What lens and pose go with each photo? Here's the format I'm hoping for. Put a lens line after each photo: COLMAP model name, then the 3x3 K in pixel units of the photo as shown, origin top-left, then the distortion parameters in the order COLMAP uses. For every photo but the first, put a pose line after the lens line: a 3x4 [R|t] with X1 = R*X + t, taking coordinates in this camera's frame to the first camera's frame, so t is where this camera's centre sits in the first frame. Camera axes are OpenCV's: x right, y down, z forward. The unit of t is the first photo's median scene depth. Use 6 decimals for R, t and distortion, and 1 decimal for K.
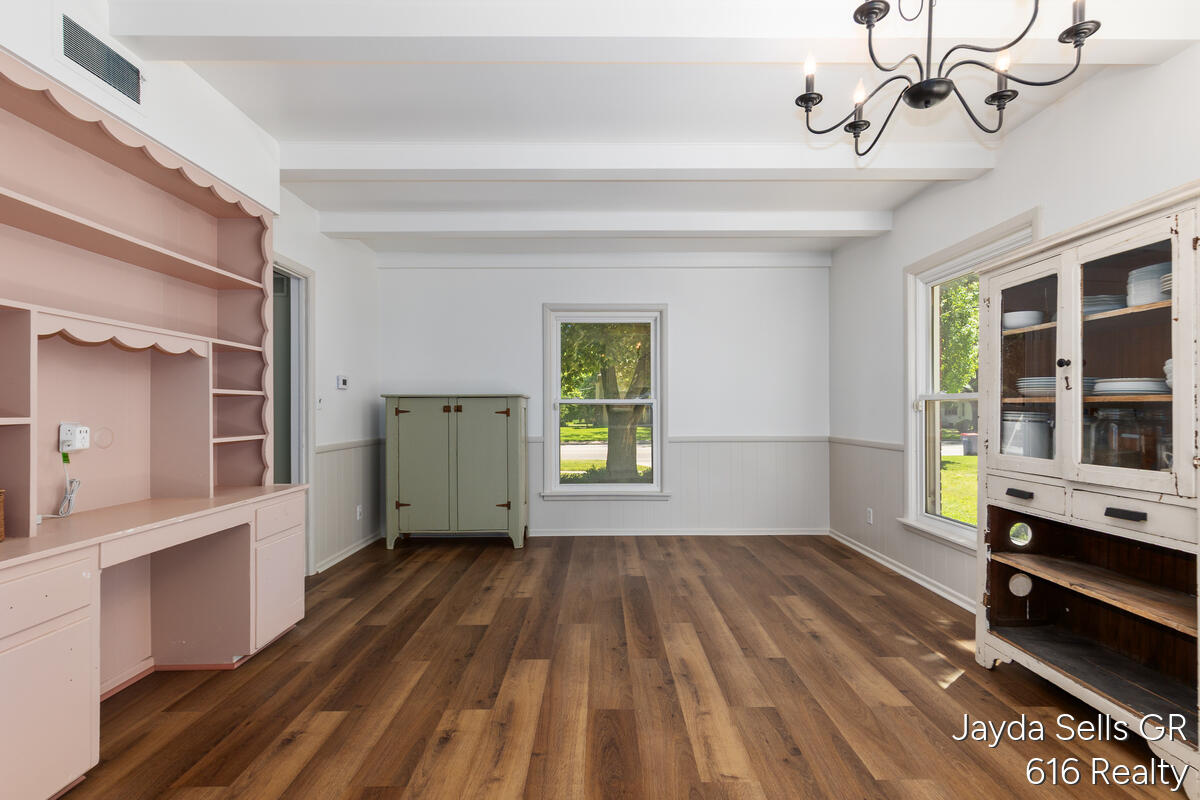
lens RADIAL K [[543.3, 0, 603.6], [0, 543.3, 408.8], [0, 0, 1]] dist [0.002156, 0.000298]
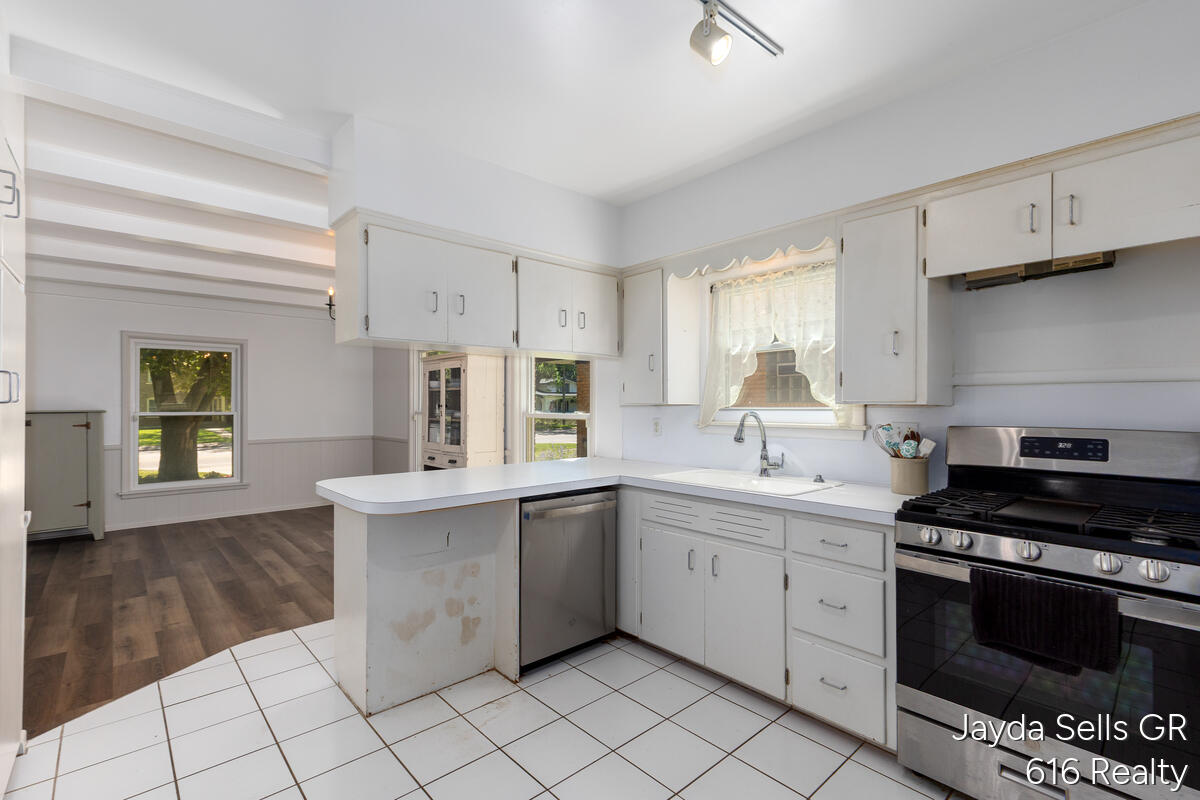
lens RADIAL K [[536.4, 0, 600.0], [0, 536.4, 400.0], [0, 0, 1]] dist [0.001835, 0.000086]
pose [[0.746424, 0.006632, 0.665438, -0.162236], [-0.000217, 0.999953, -0.009723, -0.049418], [-0.665471, 0.007113, 0.746390, -0.800356]]
